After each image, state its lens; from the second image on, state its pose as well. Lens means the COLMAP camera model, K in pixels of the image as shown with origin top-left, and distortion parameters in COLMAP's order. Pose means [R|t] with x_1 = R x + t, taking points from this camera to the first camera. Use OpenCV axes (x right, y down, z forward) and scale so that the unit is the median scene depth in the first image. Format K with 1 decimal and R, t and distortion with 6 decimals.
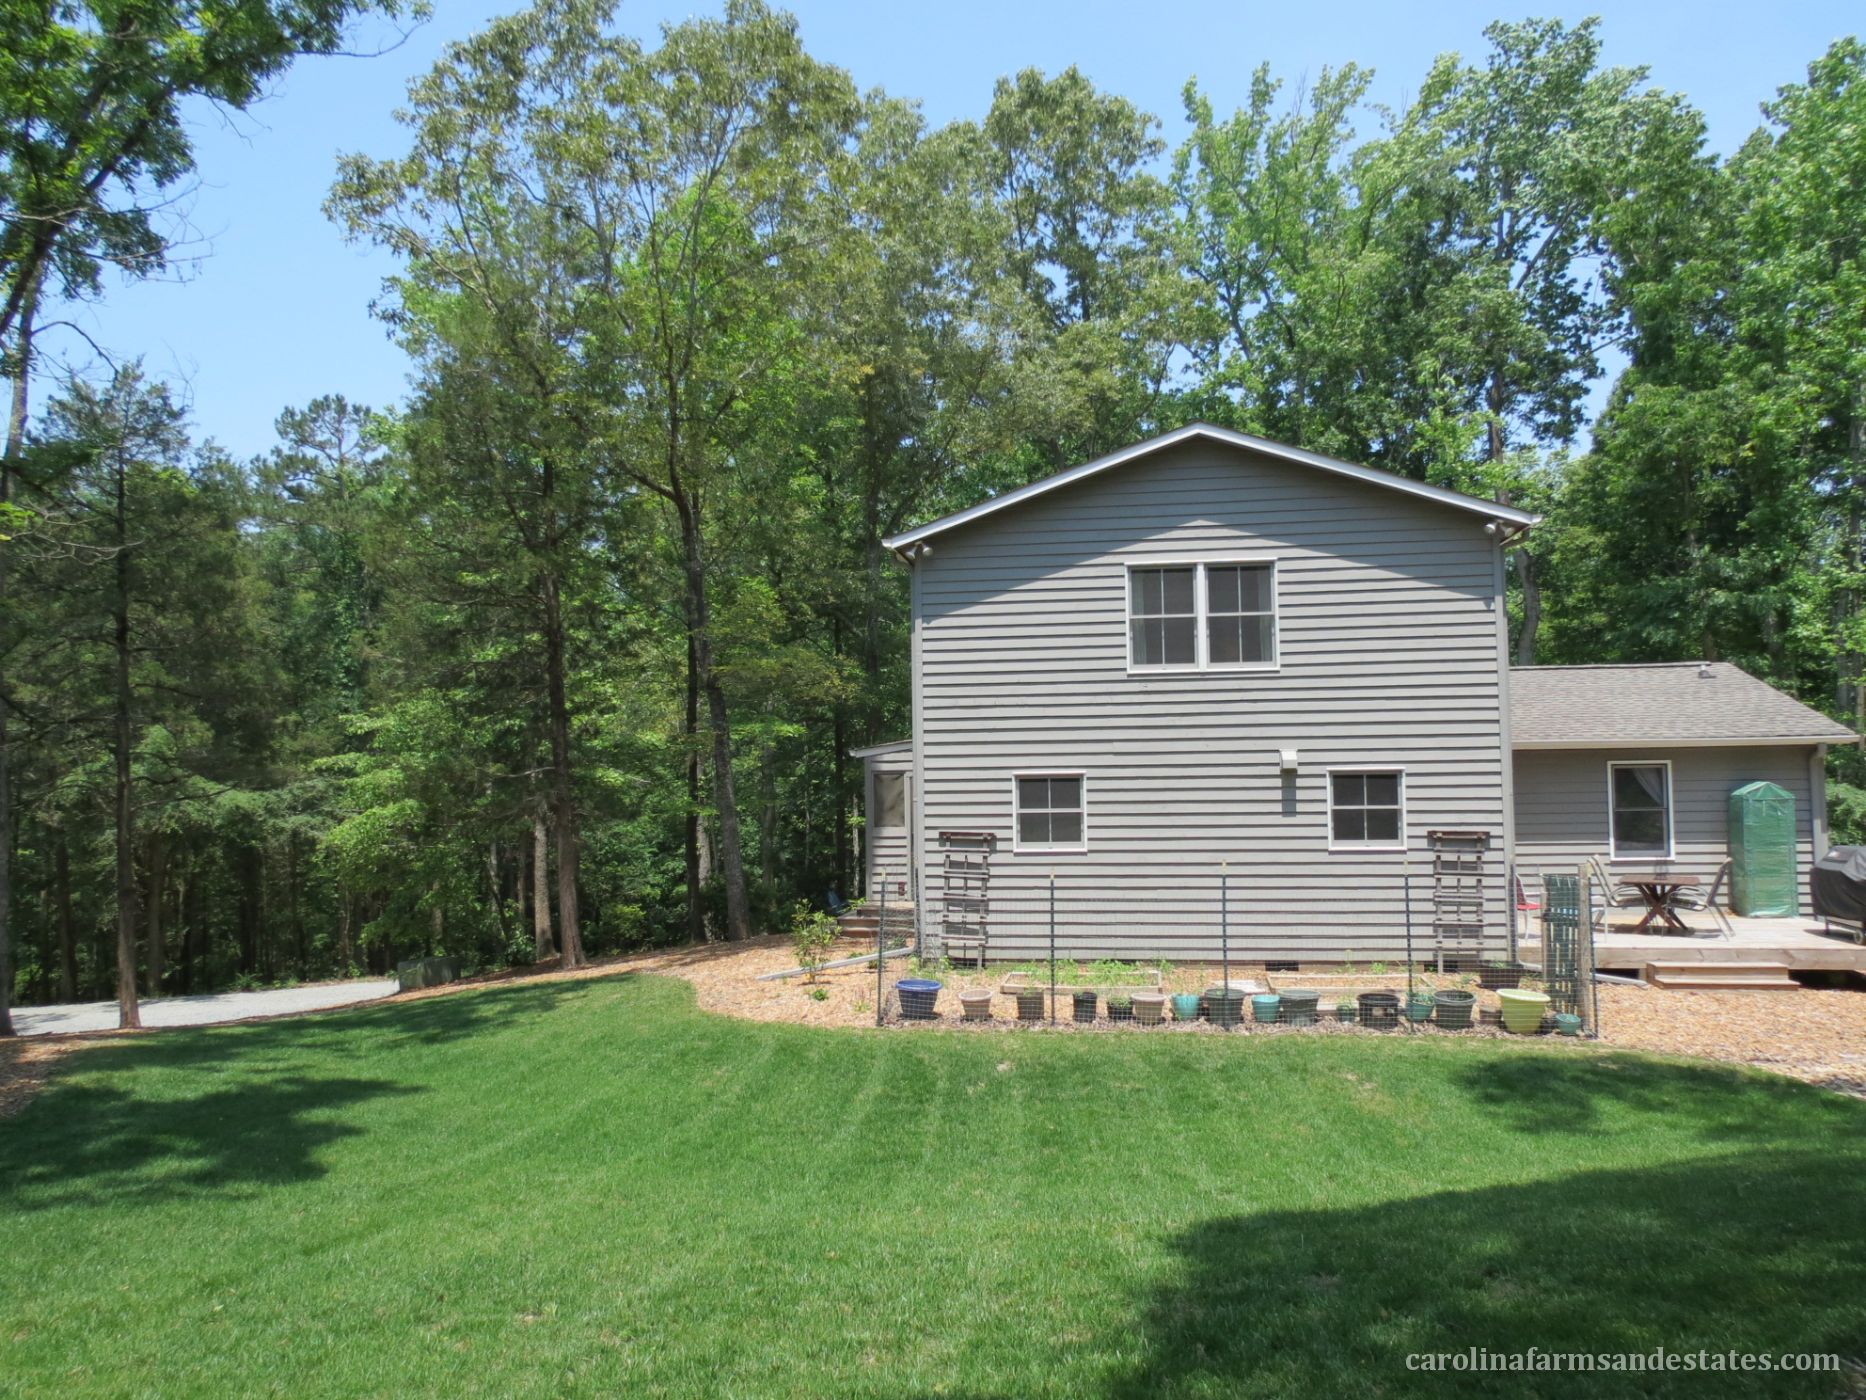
lens RADIAL K [[1366.6, 0, 933.0], [0, 1366.6, 700.0], [0, 0, 1]] dist [-0.024558, 0.006704]
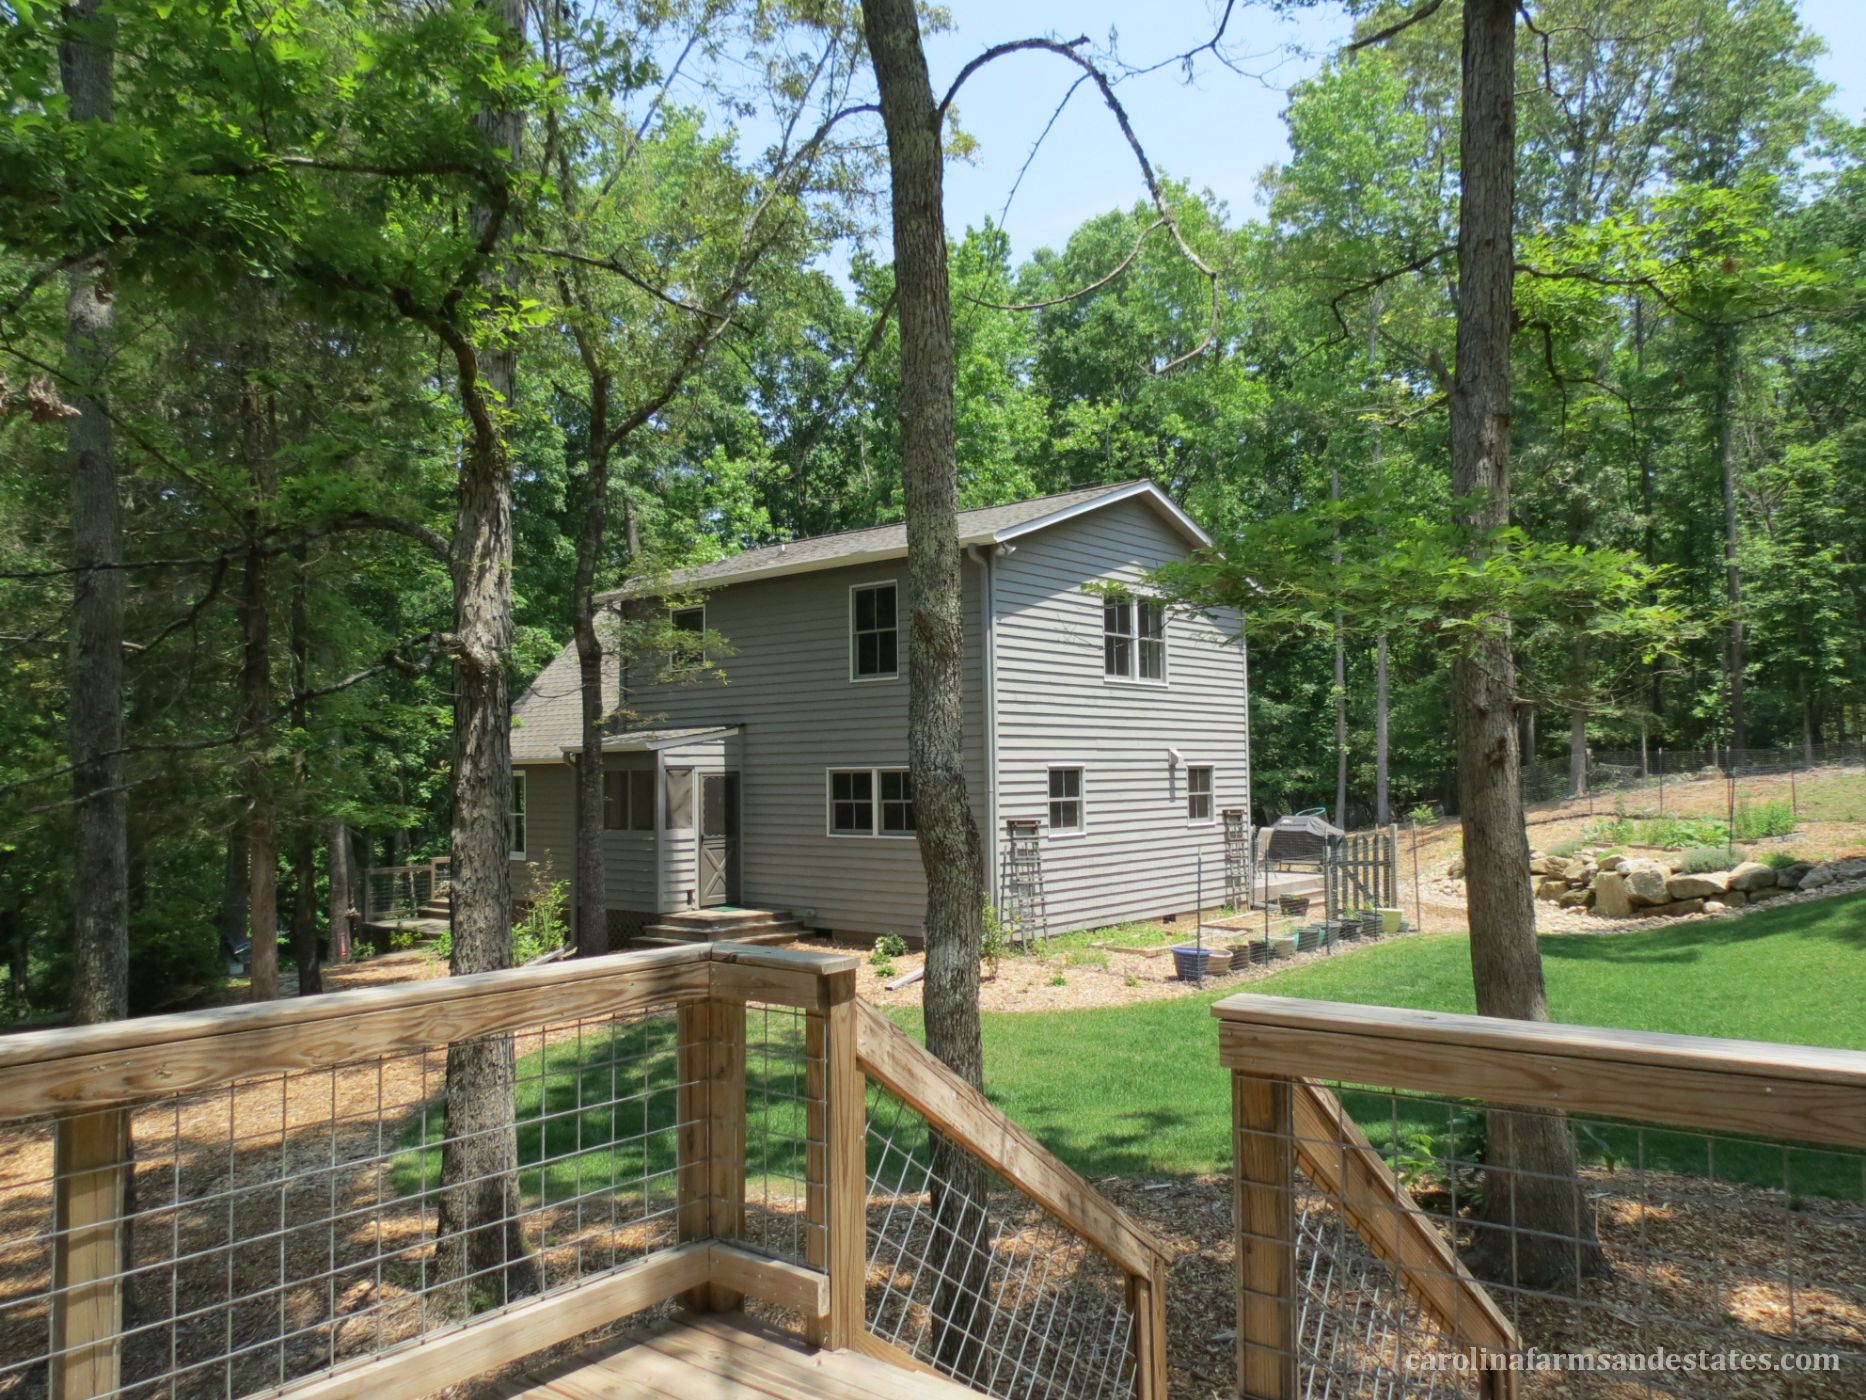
lens RADIAL K [[1366.6, 0, 933.0], [0, 1366.6, 700.0], [0, 0, 1]] dist [-0.024558, 0.006704]
pose [[0.510122, 0.052713, 0.858485, -0.936025], [-0.040811, 0.998479, -0.037059, 0.046148], [-0.859134, -0.016131, 0.511497, 0.528009]]
